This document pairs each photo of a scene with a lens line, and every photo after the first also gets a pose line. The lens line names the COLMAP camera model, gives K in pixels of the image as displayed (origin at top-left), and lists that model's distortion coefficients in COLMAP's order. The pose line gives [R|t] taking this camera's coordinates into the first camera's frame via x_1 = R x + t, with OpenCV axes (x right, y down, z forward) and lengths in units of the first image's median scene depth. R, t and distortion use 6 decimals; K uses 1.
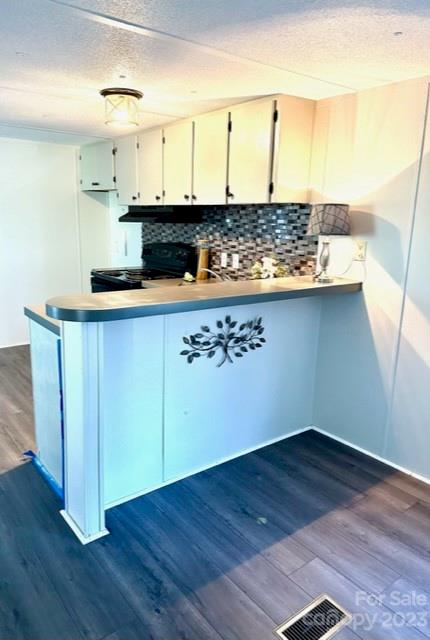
lens RADIAL K [[447.0, 0, 183.9], [0, 447.0, 323.1], [0, 0, 1]] dist [0.069687, 0.001541]
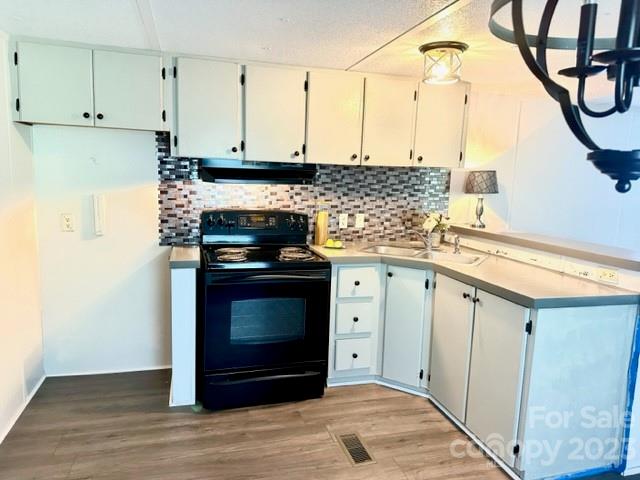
lens RADIAL K [[447.3, 0, 319.1], [0, 447.3, 240.6], [0, 0, 1]] dist [0.082575, -0.092753]
pose [[0.334633, -0.142979, 0.931439, -0.856088], [0.193149, 0.977844, 0.080711, -0.194129], [-0.922342, 0.152898, 0.354835, 0.740983]]
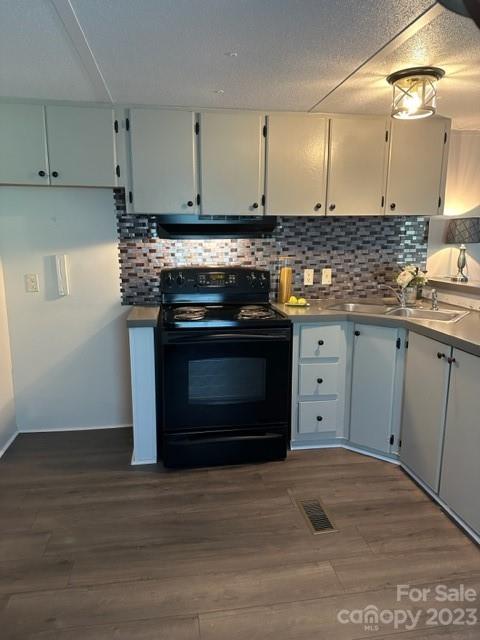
lens RADIAL K [[447.3, 0, 242.0], [0, 447.3, 323.1], [0, 0, 1]] dist [0.082575, -0.092753]
pose [[0.444597, -0.191509, 0.875019, -0.809747], [0.214582, 0.971203, 0.103531, -0.179745], [-0.869648, 0.141734, 0.472888, 0.727766]]
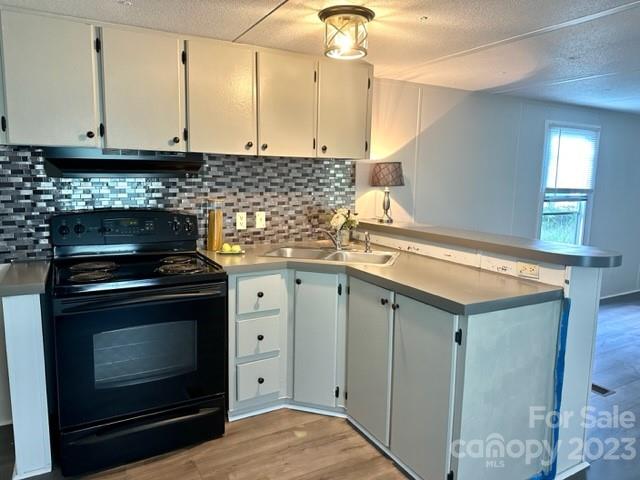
lens RADIAL K [[447.3, 0, 323.2], [0, 447.3, 238.5], [0, 0, 1]] dist [0.082575, -0.092753]
pose [[0.113246, -0.156223, 0.981208, -0.734647], [0.215737, 0.967866, 0.129200, -0.190563], [-0.969862, 0.197052, 0.143310, 0.768999]]
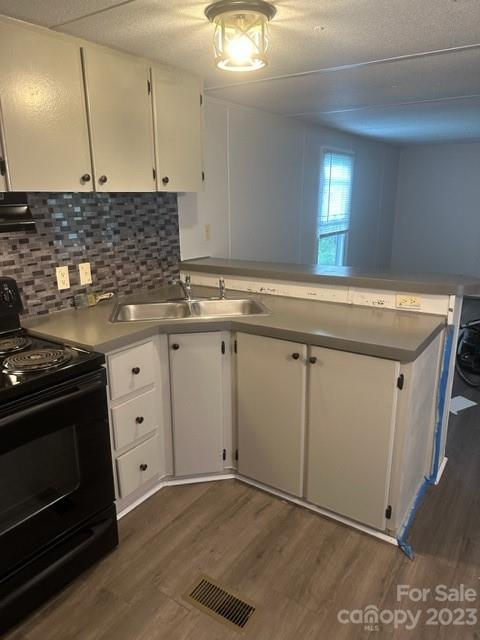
lens RADIAL K [[447.3, 0, 240.6], [0, 447.3, 324.7], [0, 0, 1]] dist [0.082575, -0.092753]
pose [[-0.338391, -0.273913, 0.900257, -0.615858], [0.221996, 0.906456, 0.359244, -0.265590], [-0.914445, 0.321418, -0.245928, 0.983218]]
